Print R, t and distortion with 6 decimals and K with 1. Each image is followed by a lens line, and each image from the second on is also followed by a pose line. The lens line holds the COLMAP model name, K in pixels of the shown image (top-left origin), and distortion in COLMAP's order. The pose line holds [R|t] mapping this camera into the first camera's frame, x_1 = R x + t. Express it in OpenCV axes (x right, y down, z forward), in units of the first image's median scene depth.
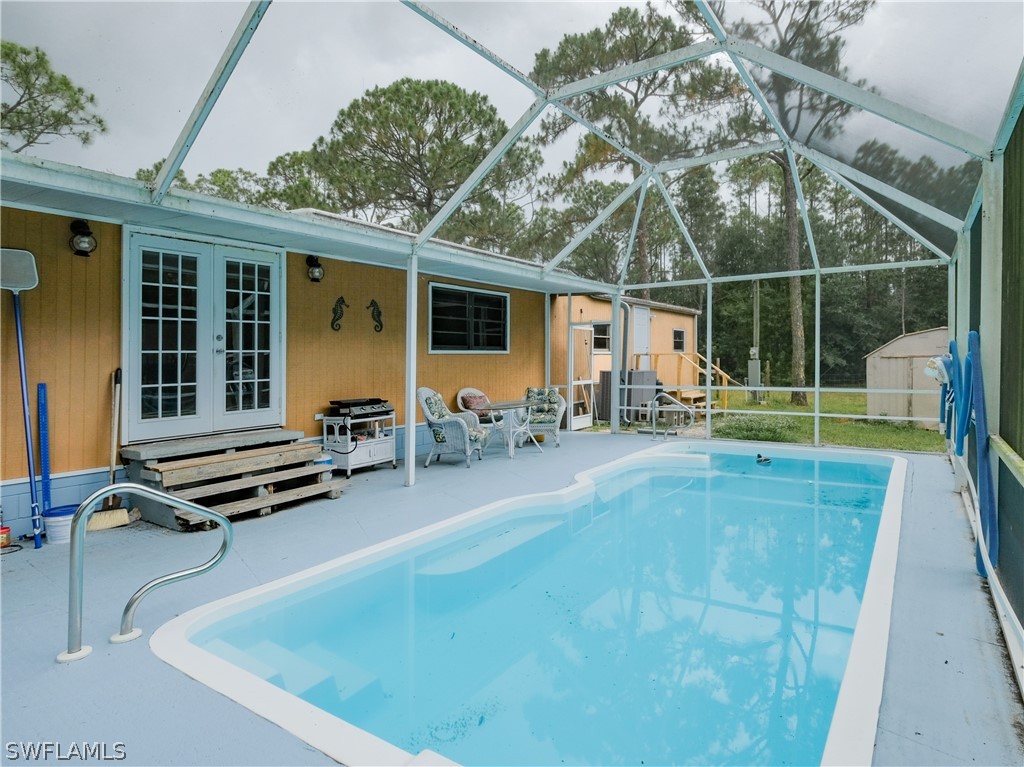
lens RADIAL K [[609.4, 0, 565.0], [0, 609.4, 343.5], [0, 0, 1]] dist [-0.003949, -0.000461]
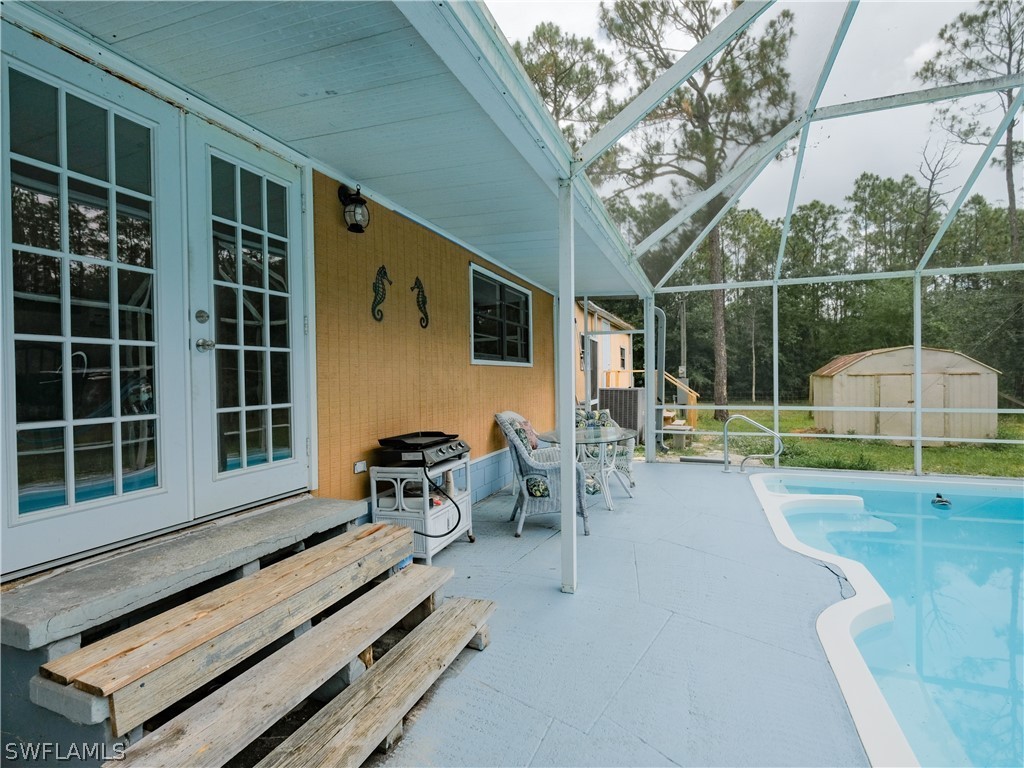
lens RADIAL K [[512.7, 0, 512.0], [0, 512.7, 384.0], [0, 0, 1]] dist [-0.001488, -0.000355]
pose [[0.978395, 0.001646, 0.206737, -0.366426], [-0.008711, 0.999408, 0.033268, 0.024023], [-0.206559, -0.034350, 0.977831, 0.497772]]
